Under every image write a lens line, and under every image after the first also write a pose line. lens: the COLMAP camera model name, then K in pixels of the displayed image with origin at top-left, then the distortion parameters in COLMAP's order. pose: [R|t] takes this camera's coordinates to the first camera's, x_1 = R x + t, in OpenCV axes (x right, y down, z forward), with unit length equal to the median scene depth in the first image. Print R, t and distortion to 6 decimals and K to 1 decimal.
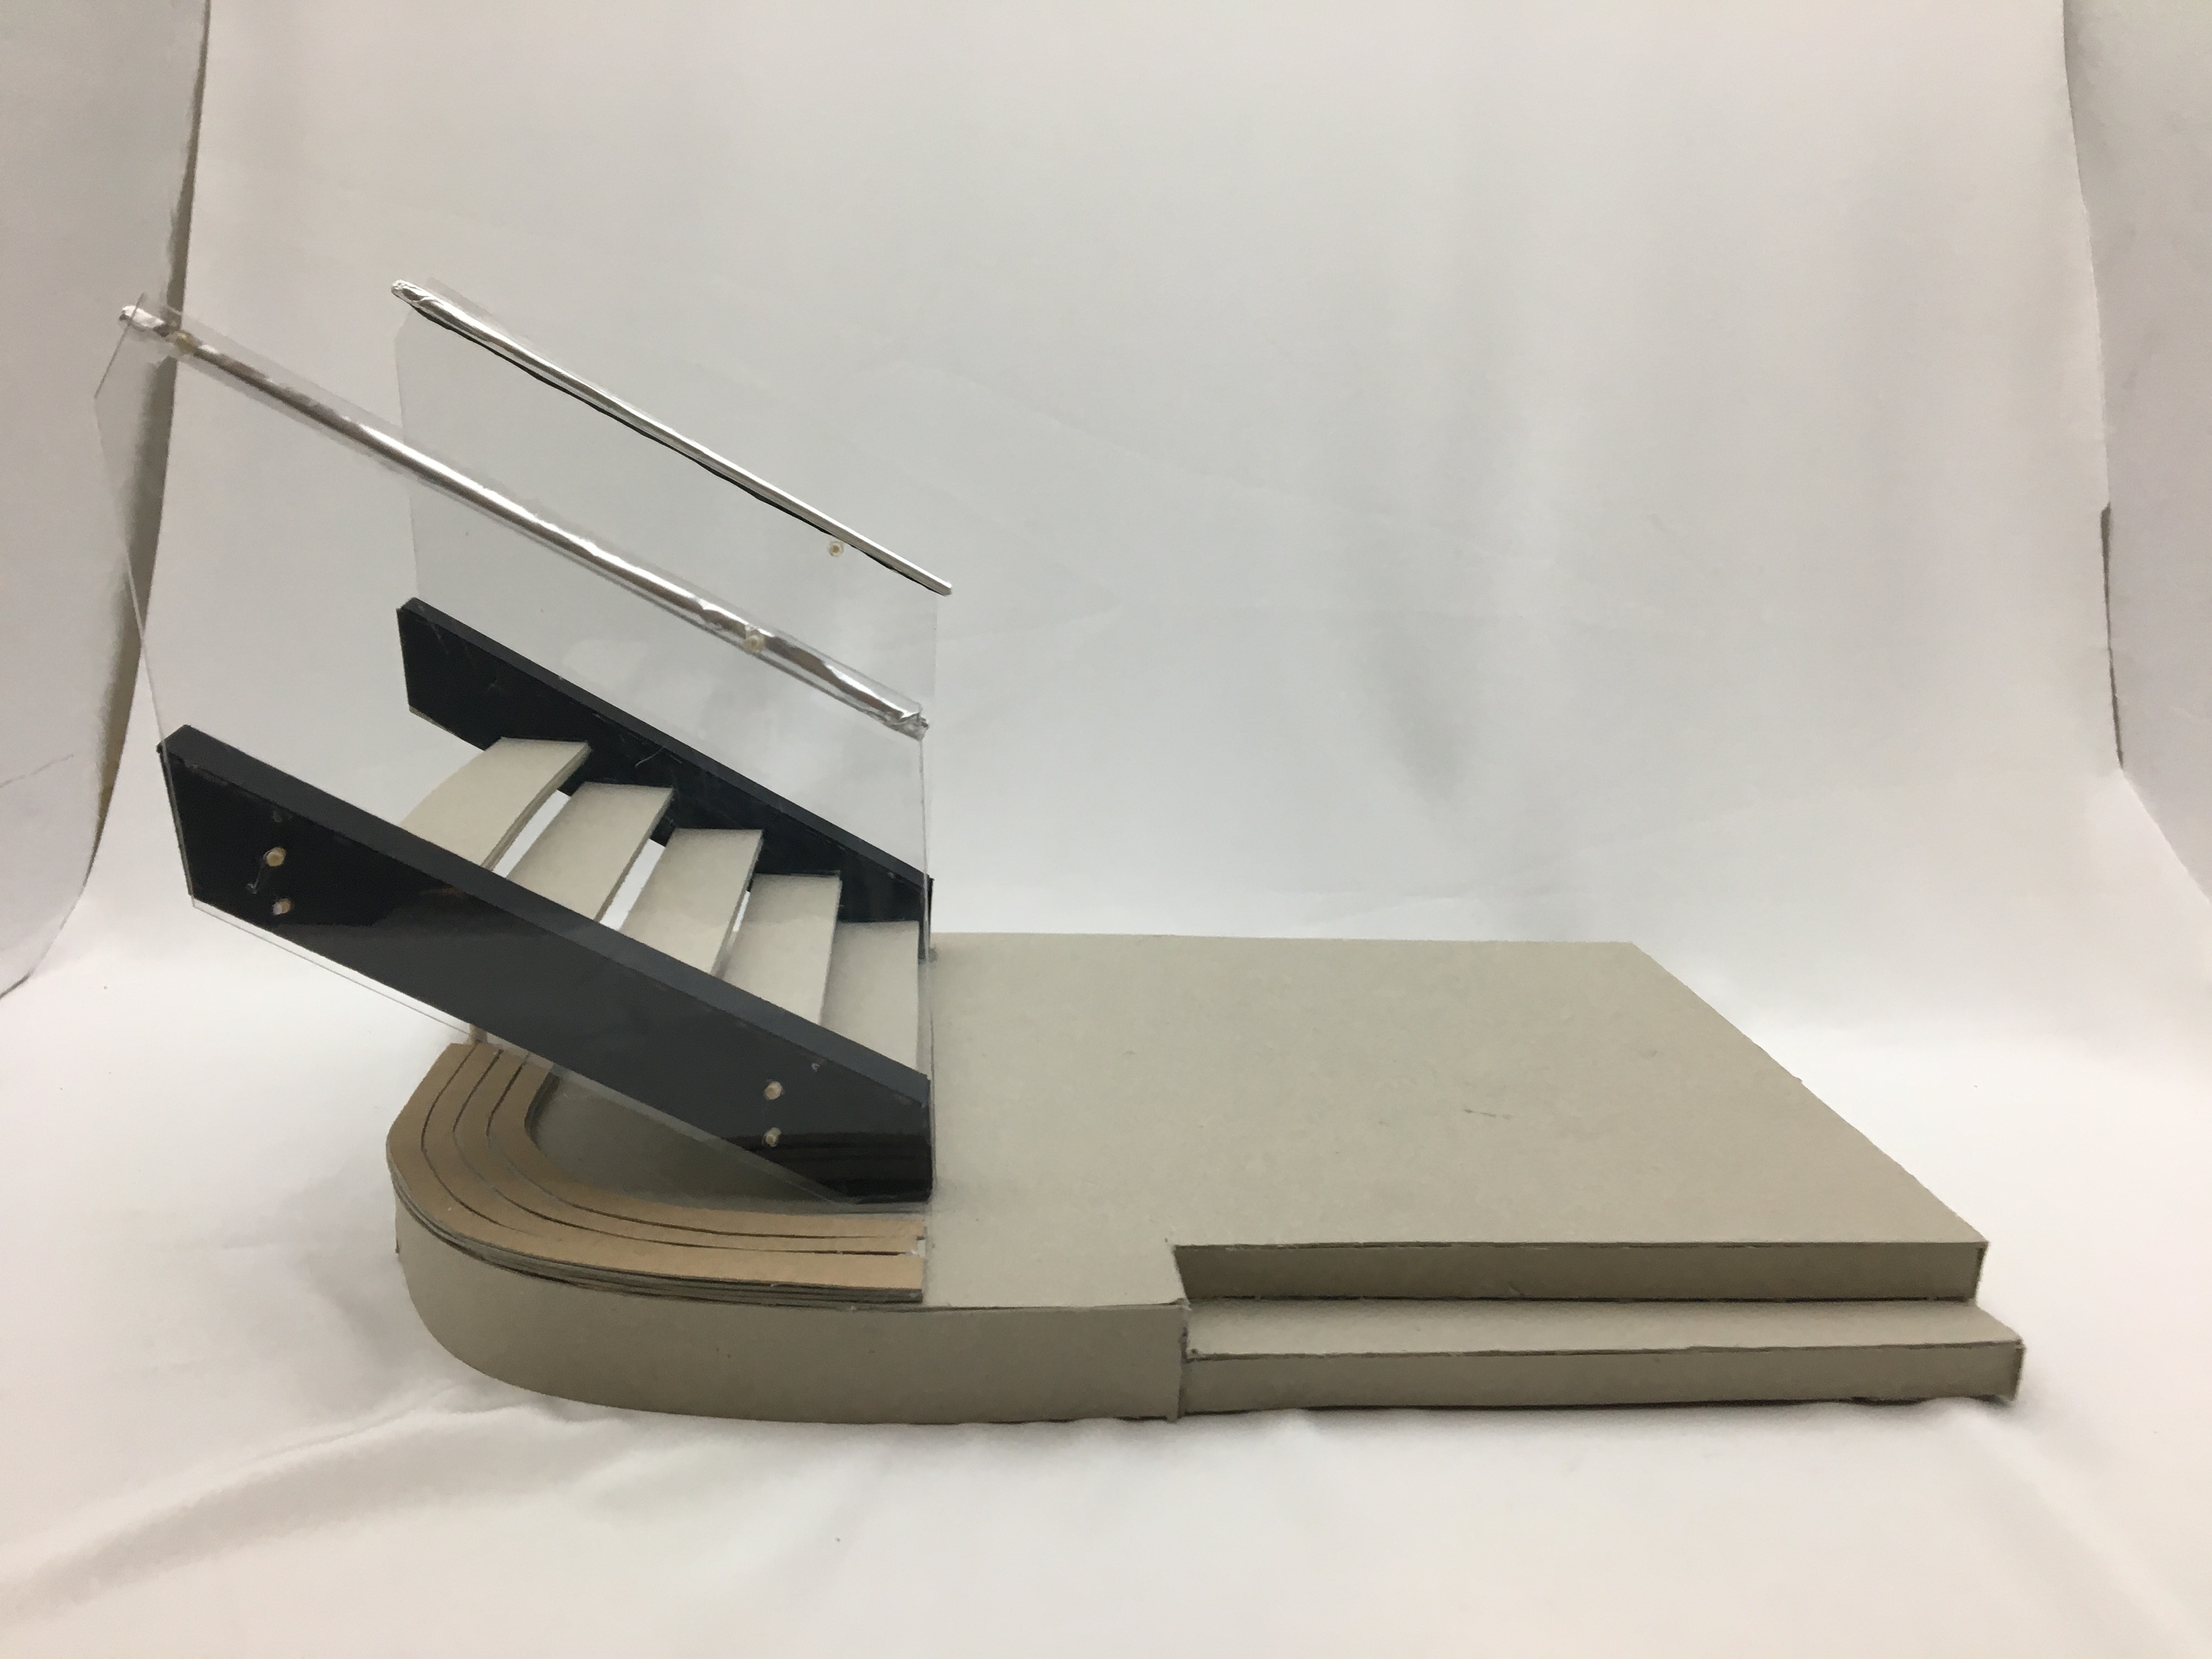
lens RADIAL K [[1899.4, 0, 1062.3], [0, 1899.4, 830.4], [0, 0, 1]] dist [-0.003263, 0.002239]
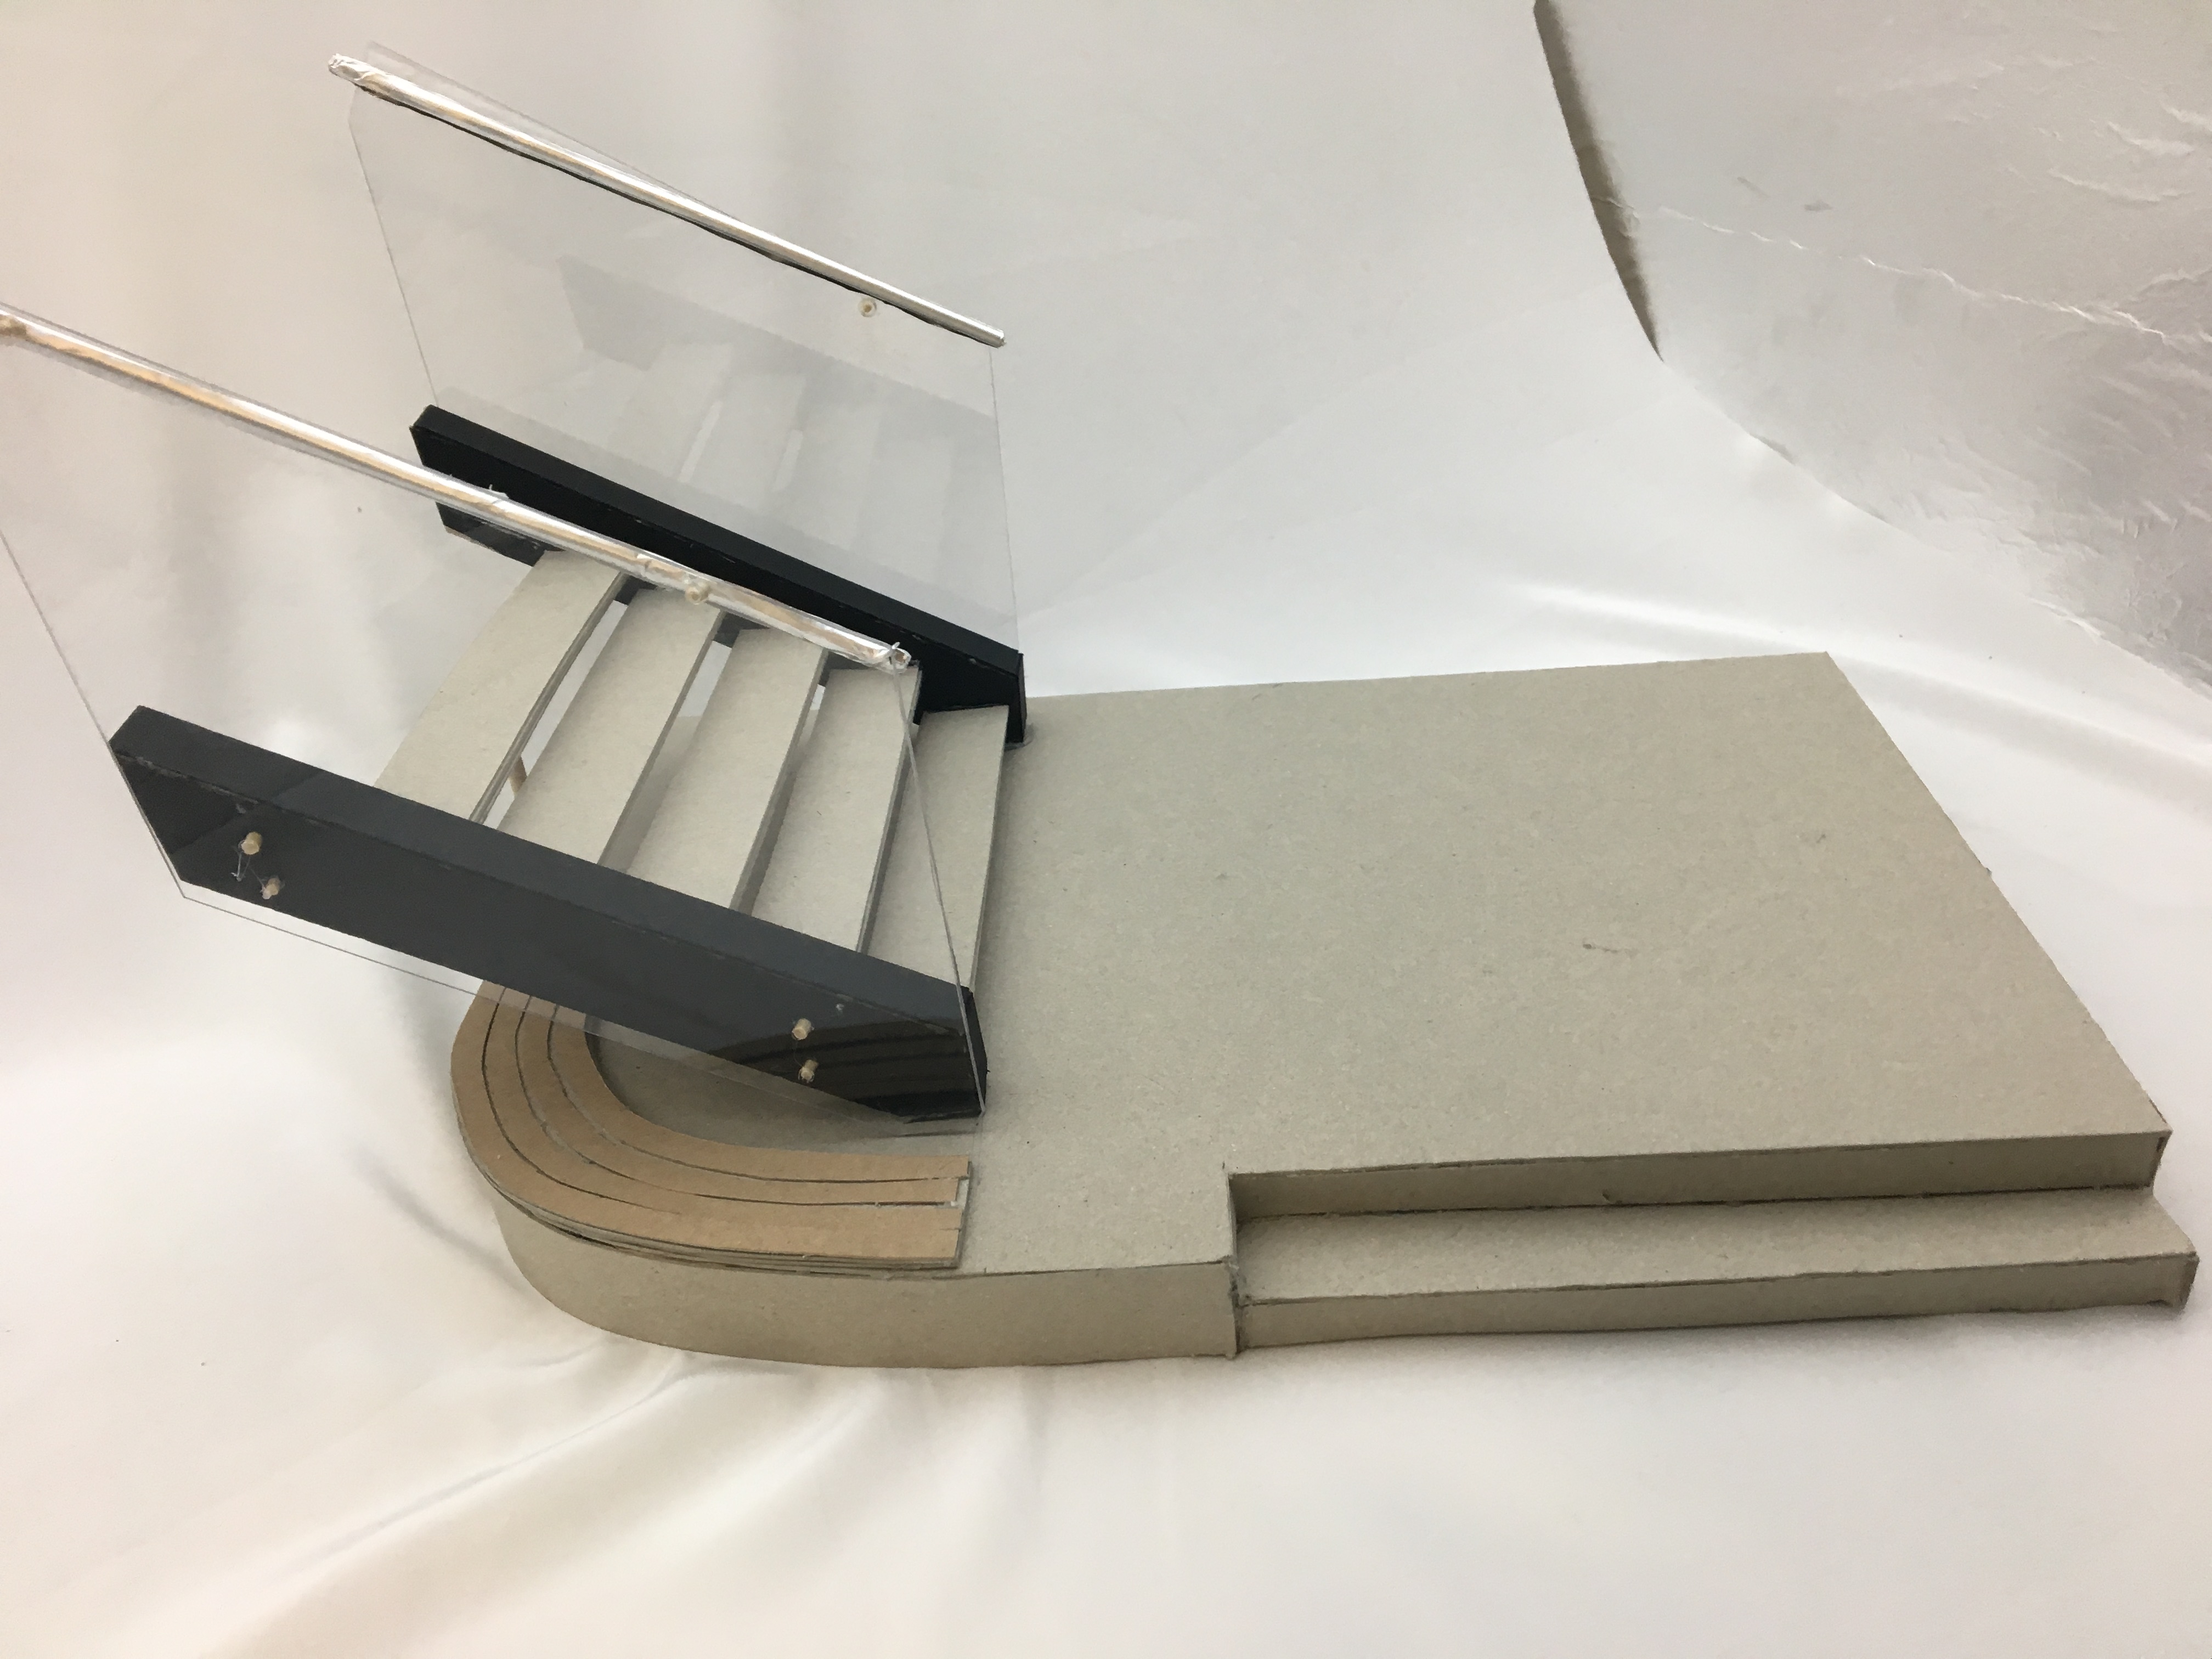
lens RADIAL K [[1899.4, 0, 1062.3], [0, 1899.4, 830.4], [0, 0, 1]] dist [-0.003263, 0.002239]
pose [[0.986753, -0.045001, -0.155866, 0.129330], [0.088581, 0.954350, 0.285252, -0.217117], [0.135914, -0.295280, 0.945694, 0.148575]]
